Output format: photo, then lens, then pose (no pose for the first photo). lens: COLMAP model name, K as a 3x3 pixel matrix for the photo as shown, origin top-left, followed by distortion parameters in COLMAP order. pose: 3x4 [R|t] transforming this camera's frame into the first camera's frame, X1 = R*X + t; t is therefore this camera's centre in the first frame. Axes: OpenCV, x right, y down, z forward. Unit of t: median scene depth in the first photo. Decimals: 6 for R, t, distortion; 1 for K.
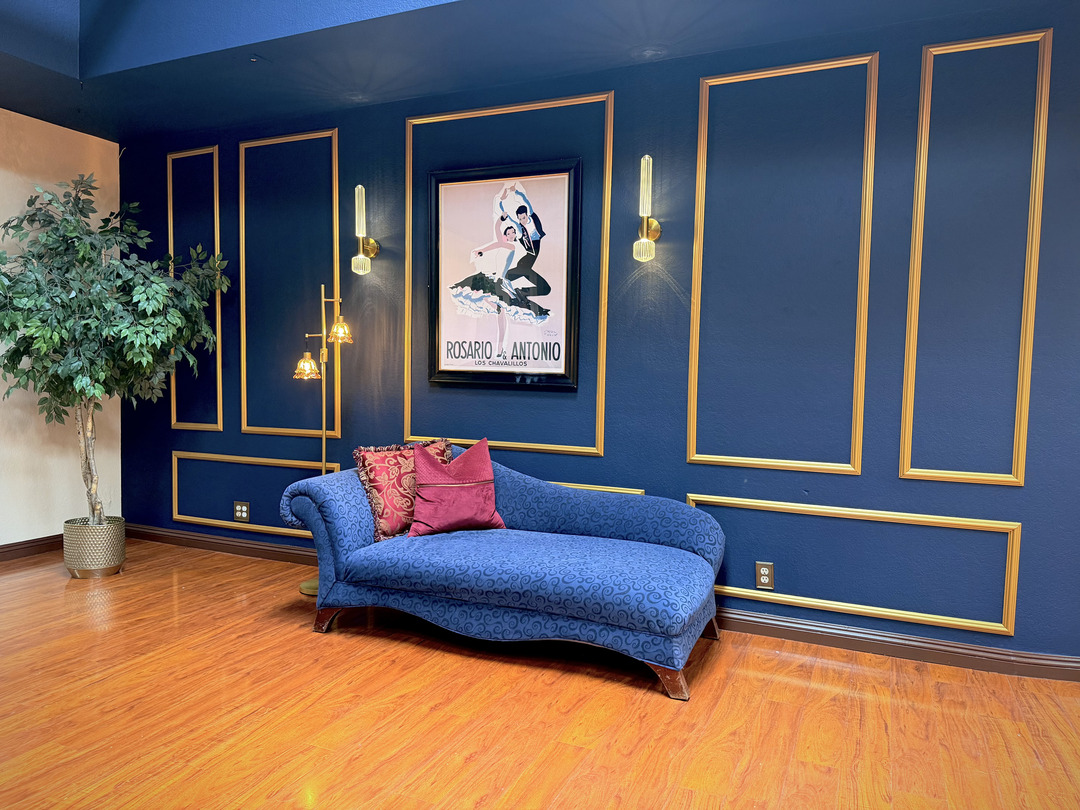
lens RADIAL K [[754.0, 0, 540.0], [0, 754.0, 405.0], [0, 0, 1]] dist [0.118103, -0.175202]
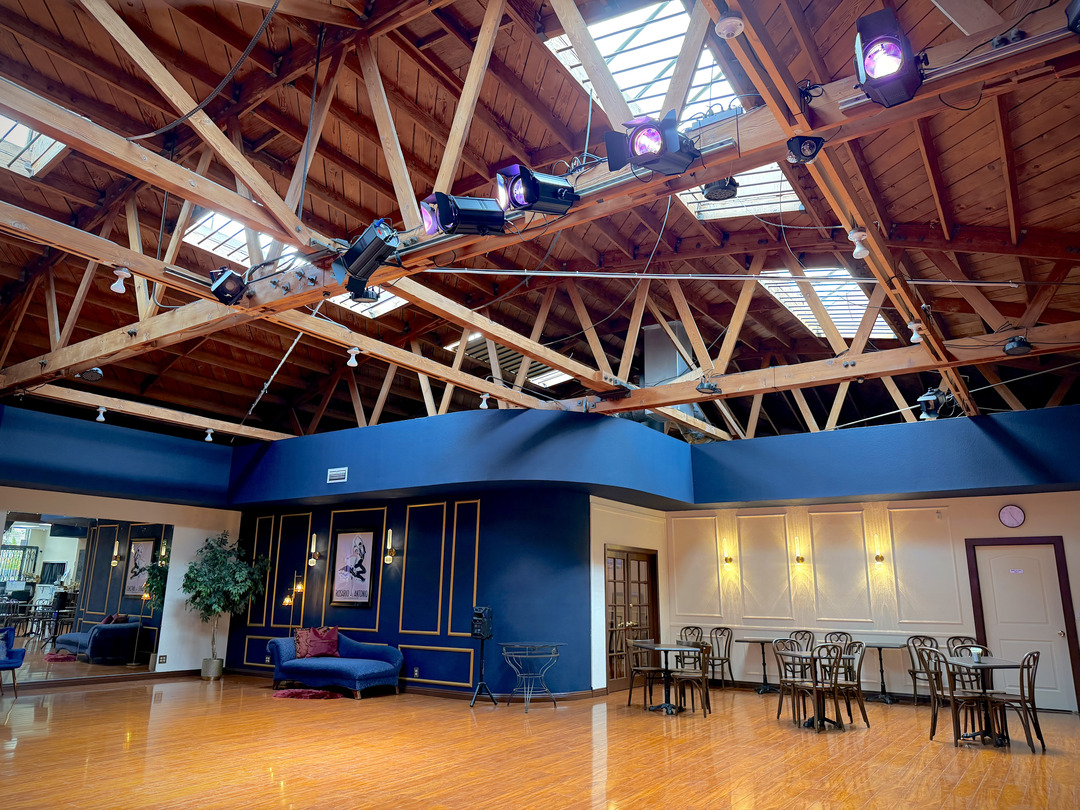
lens RADIAL K [[742.7, 0, 540.0], [0, 742.7, 405.0], [0, 0, 1]] dist [0.037536, -0.068407]
pose [[0.986291, -0.048818, -0.157629, 1.080521], [0.000810, 0.956658, -0.291214, 0.062626], [0.165014, 0.287094, 0.943582, -1.651860]]
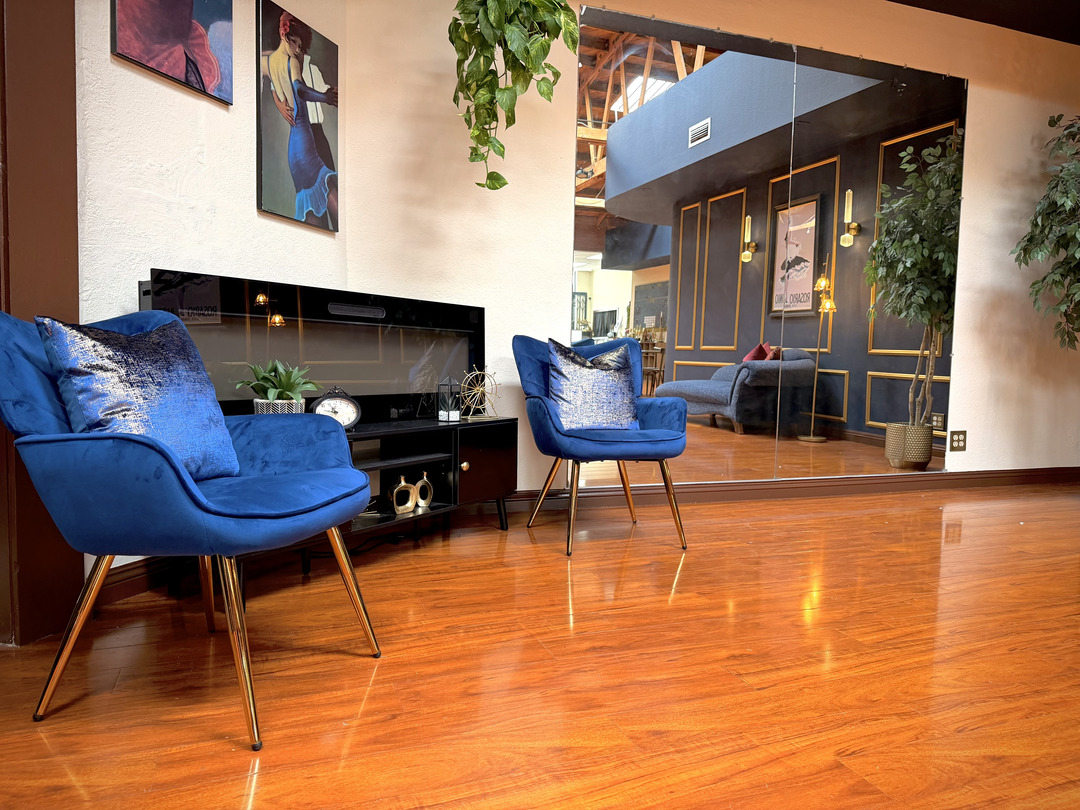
lens RADIAL K [[754.0, 0, 540.0], [0, 754.0, 405.0], [0, 0, 1]] dist [0.118103, -0.175202]
pose [[0.702508, 0.037248, -0.710700, -0.448725], [-0.038285, 0.999161, 0.014523, 0.115777], [0.710645, 0.017007, 0.703345, -0.166118]]
